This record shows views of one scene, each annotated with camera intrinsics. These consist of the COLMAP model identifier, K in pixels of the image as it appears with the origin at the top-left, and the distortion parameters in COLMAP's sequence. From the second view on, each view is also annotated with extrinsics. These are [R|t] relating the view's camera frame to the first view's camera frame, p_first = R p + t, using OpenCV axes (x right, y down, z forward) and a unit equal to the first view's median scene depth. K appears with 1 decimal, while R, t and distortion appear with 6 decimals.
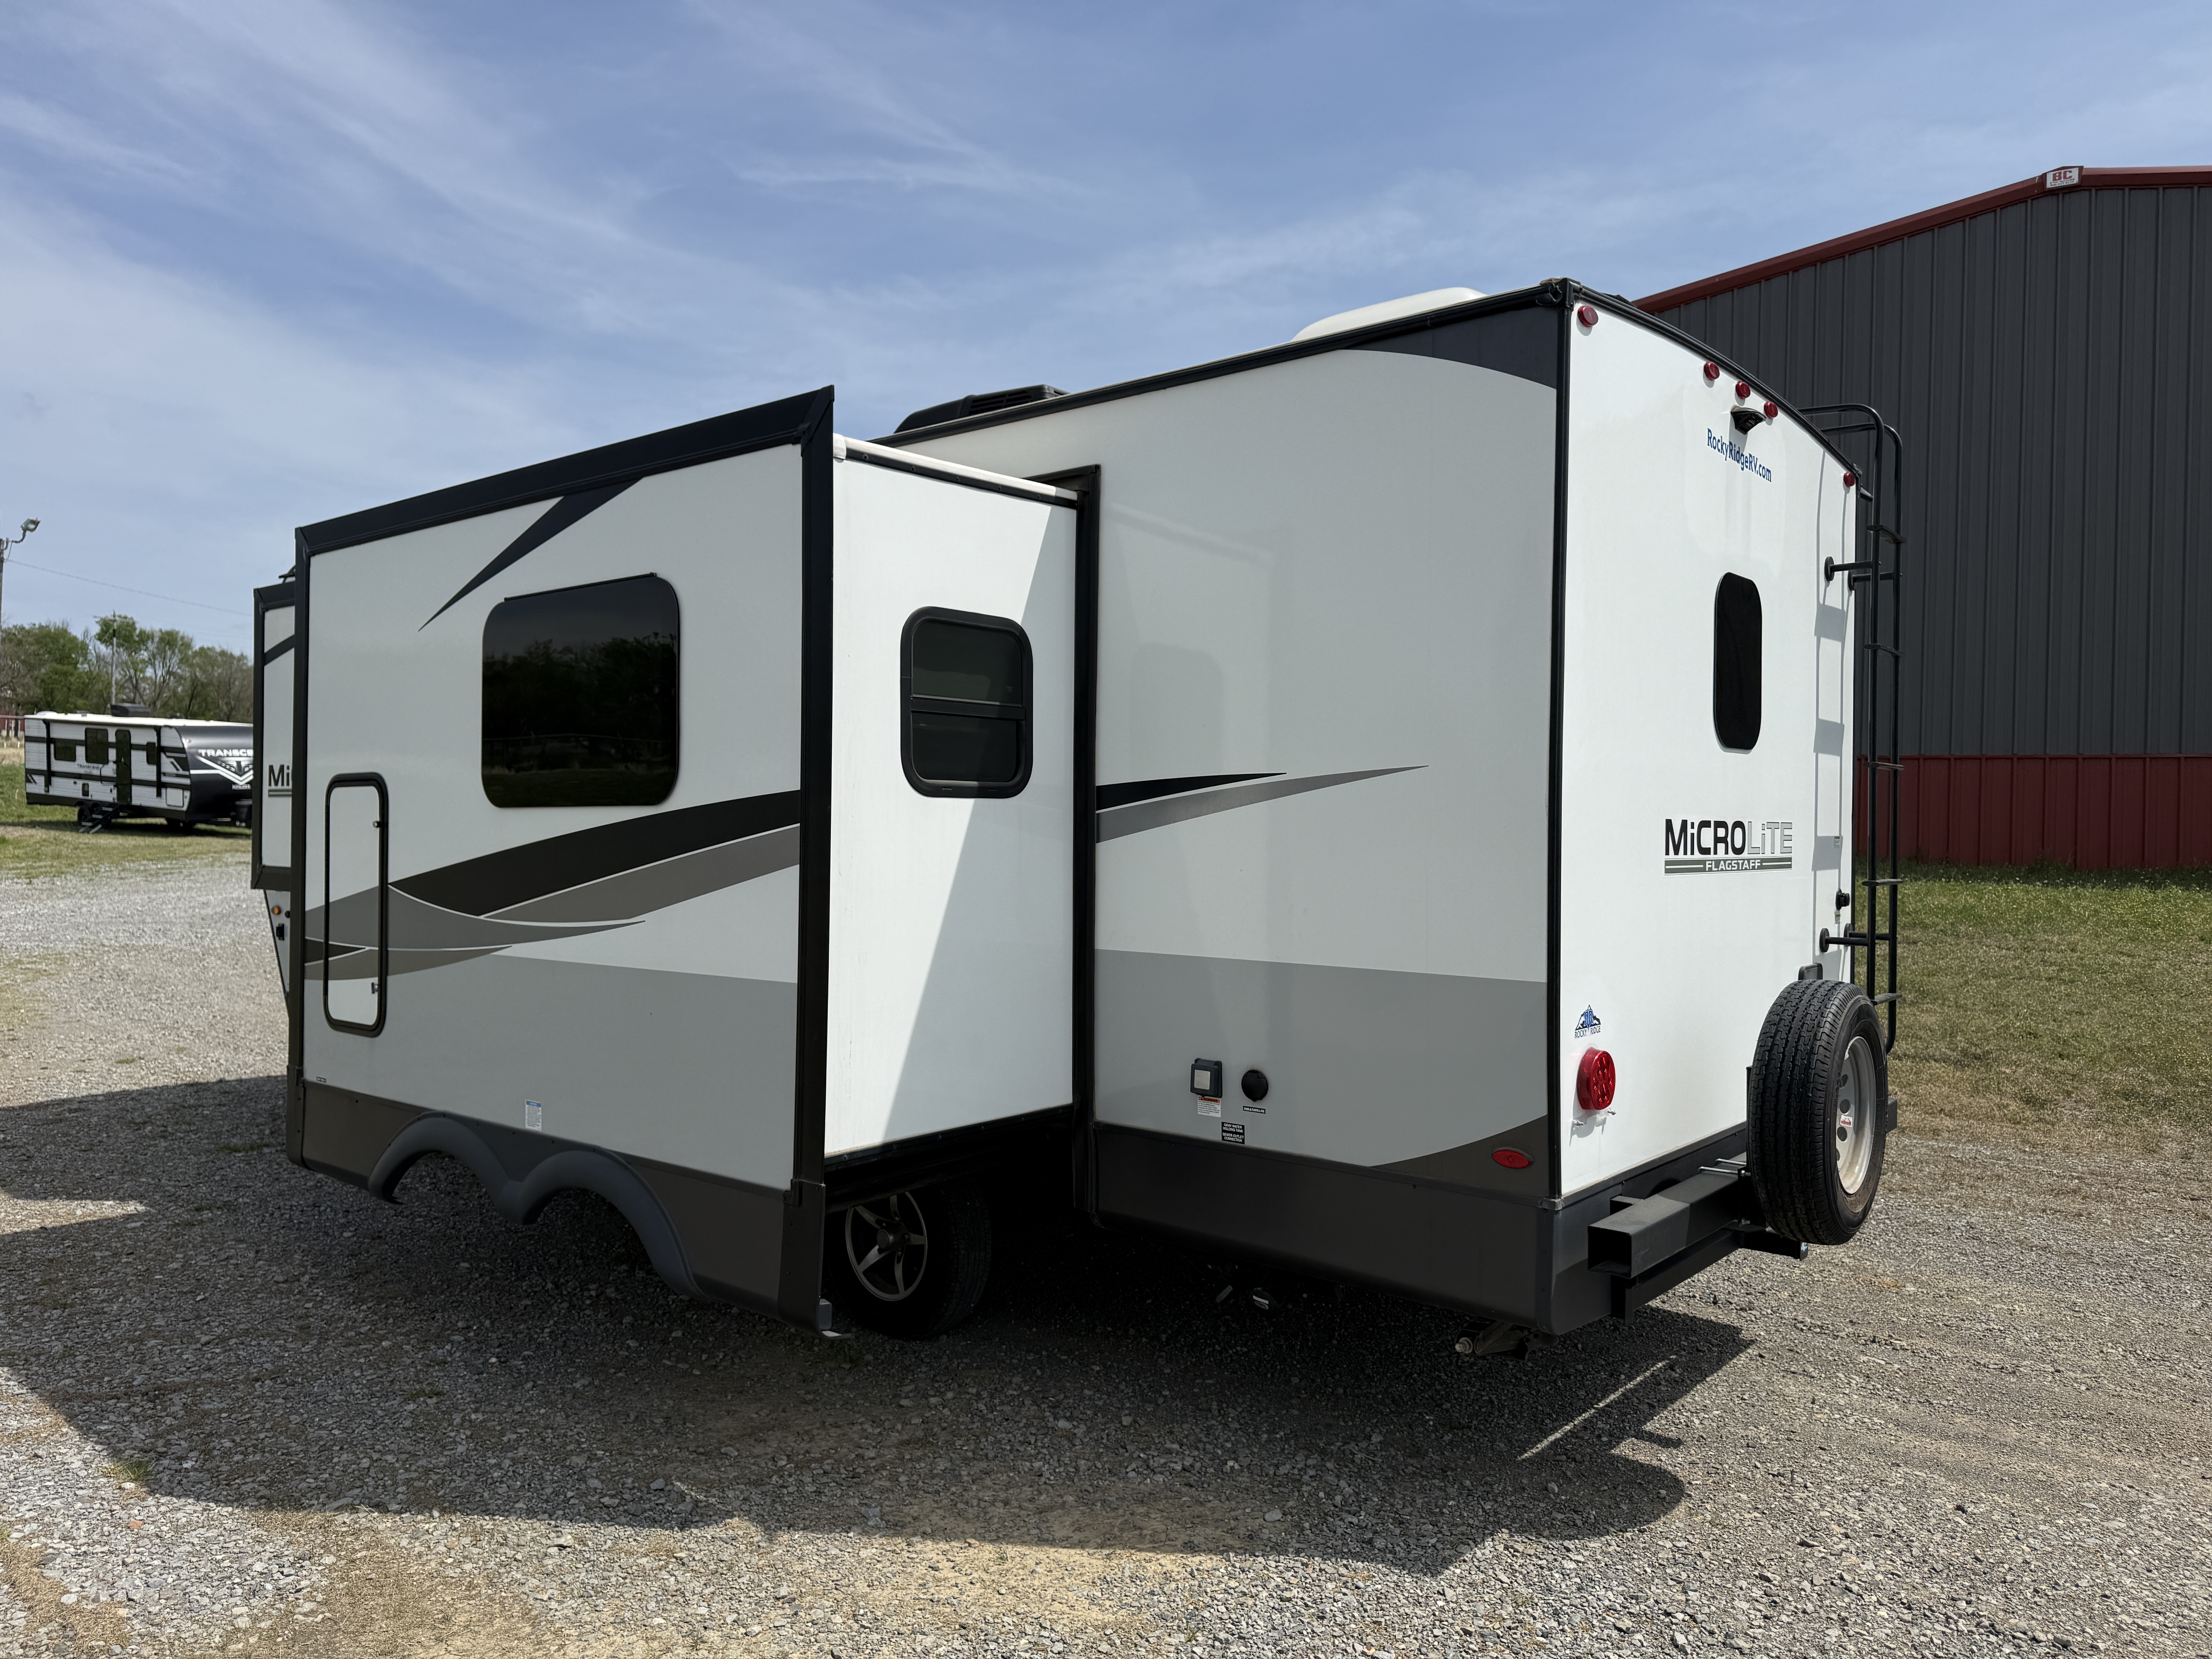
lens RADIAL K [[1549.7, 0, 1111.7], [0, 1549.7, 835.8], [0, 0, 1]] dist [0.117454, -0.153193]
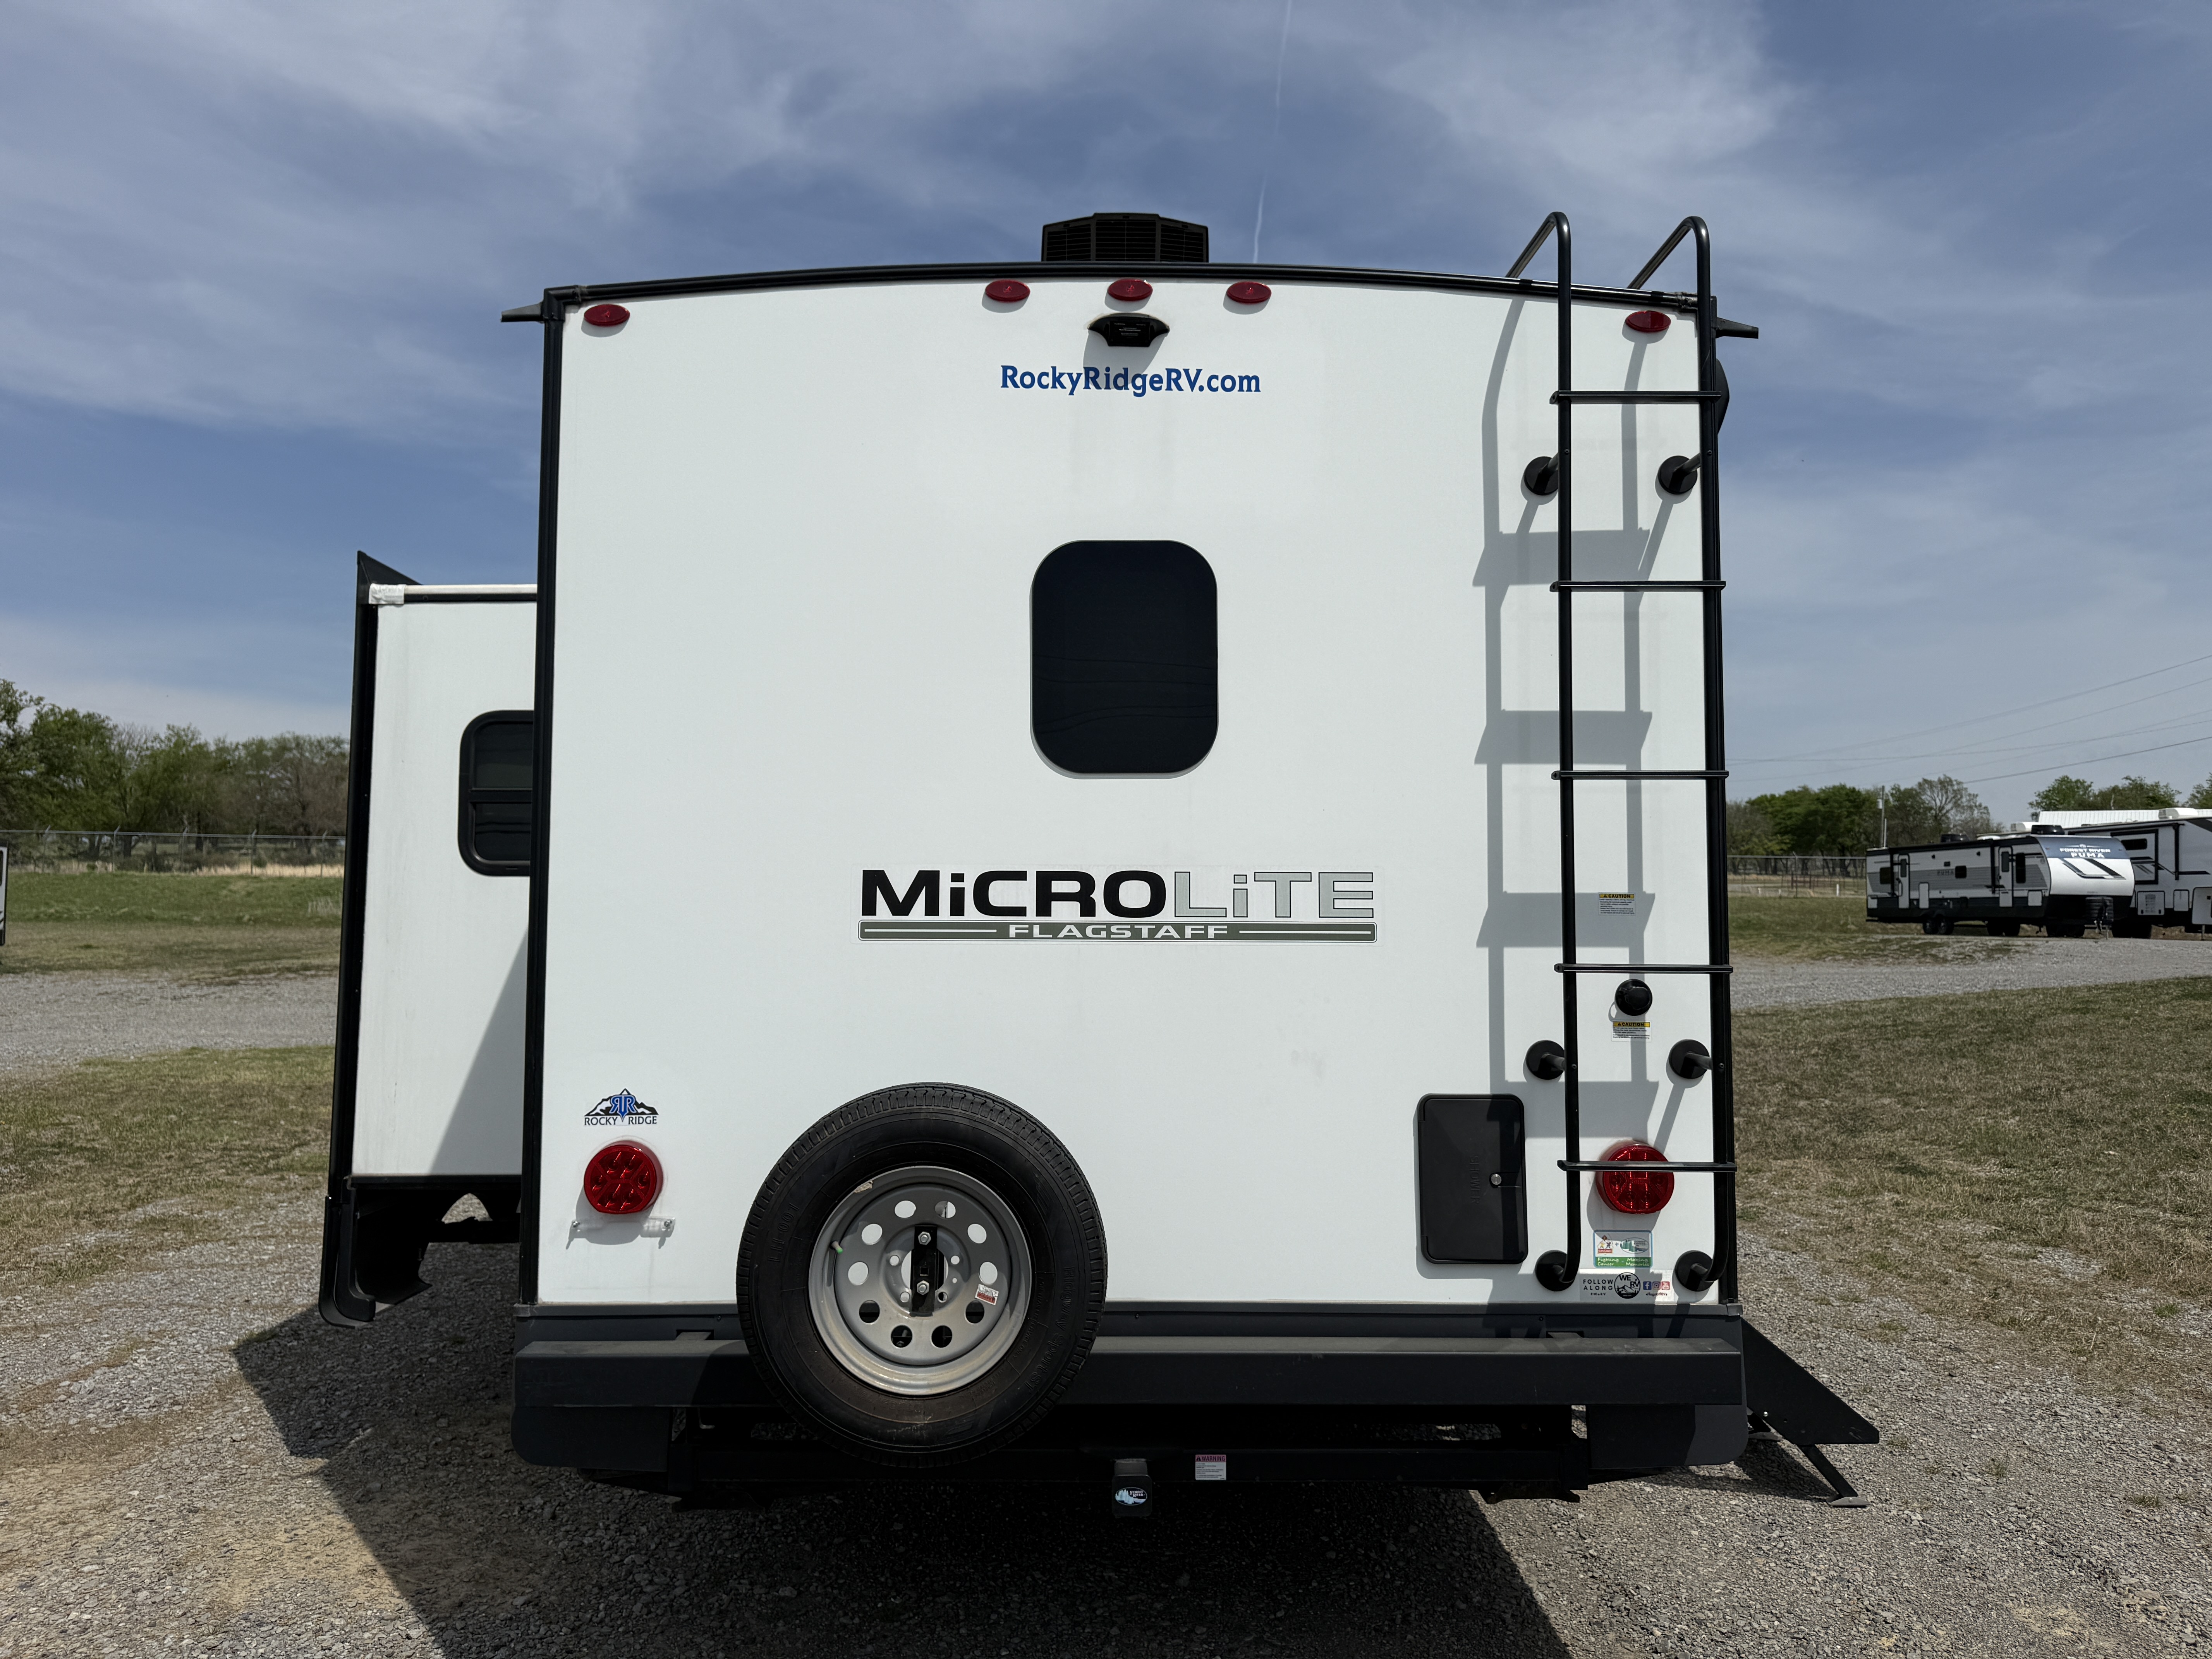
lens RADIAL K [[1570.0, 0, 1105.1], [0, 1570.0, 821.6], [0, 0, 1]] dist [0.005908, -0.001945]
pose [[0.650087, -0.062719, -0.757267, 0.969803], [-0.001385, 0.996488, -0.083721, 0.029395], [0.759859, 0.055474, 0.647717, 0.545093]]
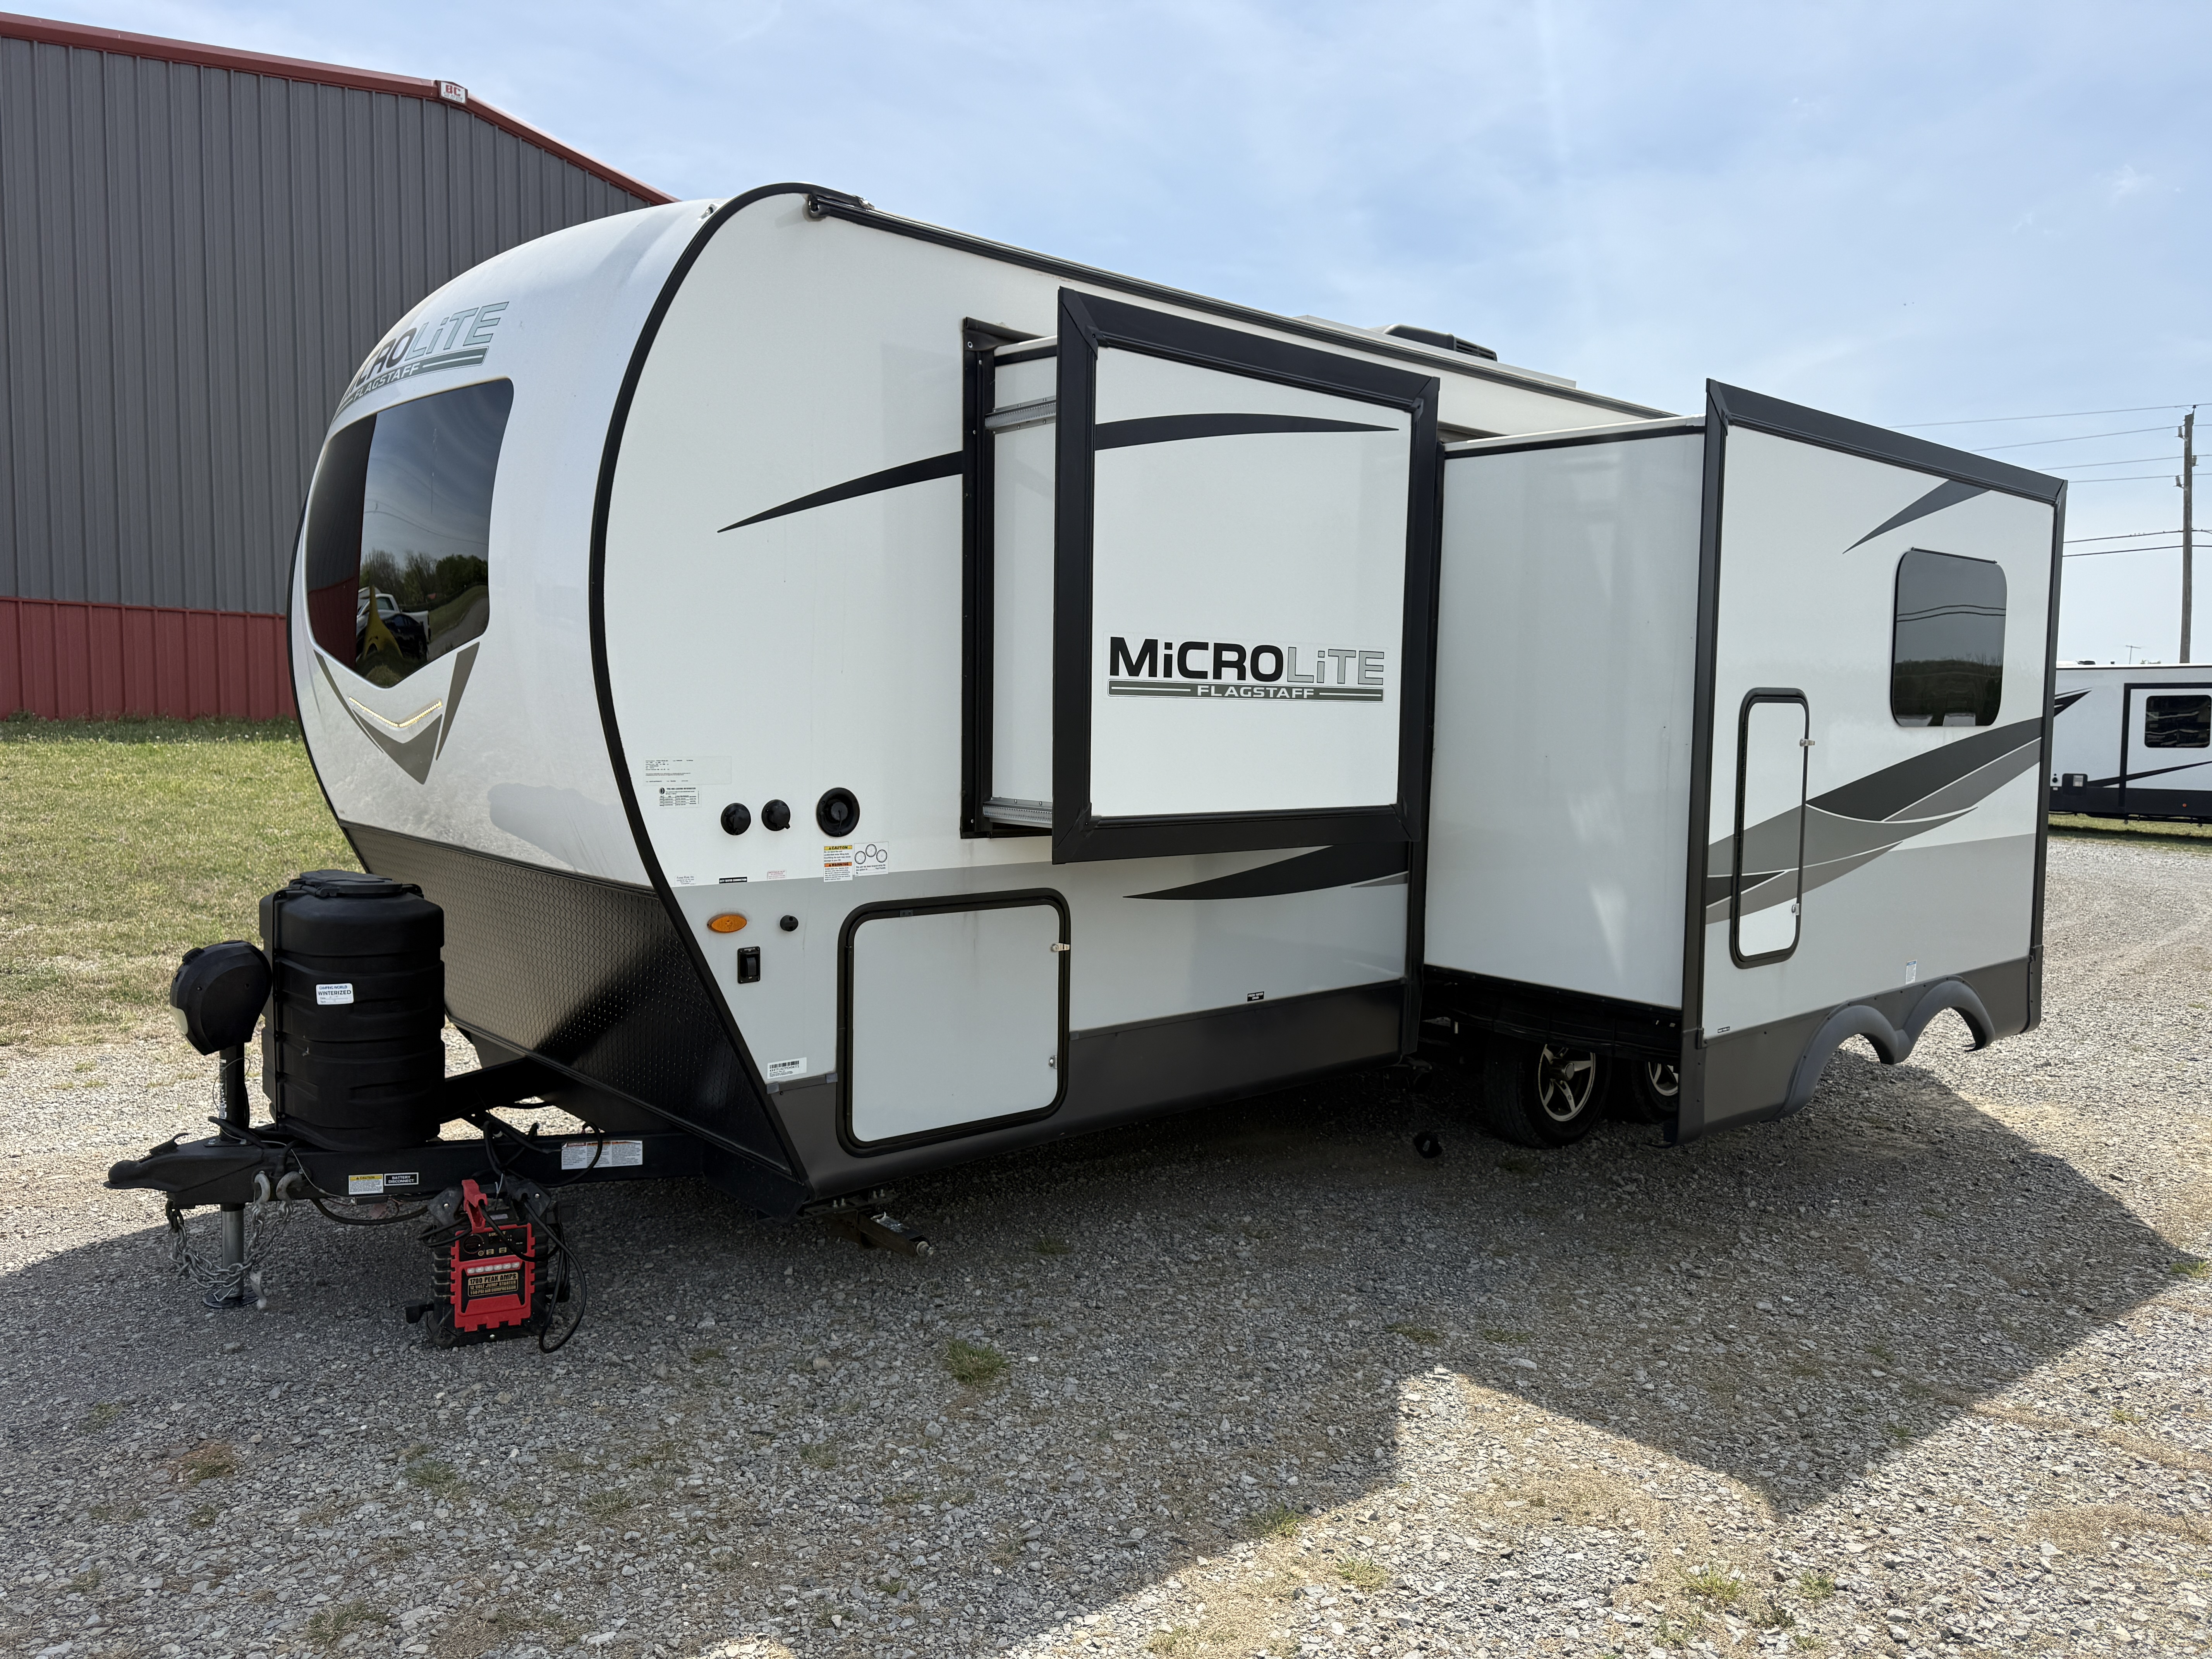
lens RADIAL K [[1534.0, 0, 1106.0], [0, 1534.0, 829.5], [0, 0, 1]] dist [0.125759, -0.176080]
pose [[0.152300, -0.083707, 0.984783, -1.717799], [-0.013041, 0.996150, 0.086690, -0.036779], [-0.988248, -0.026045, 0.150622, 1.479543]]
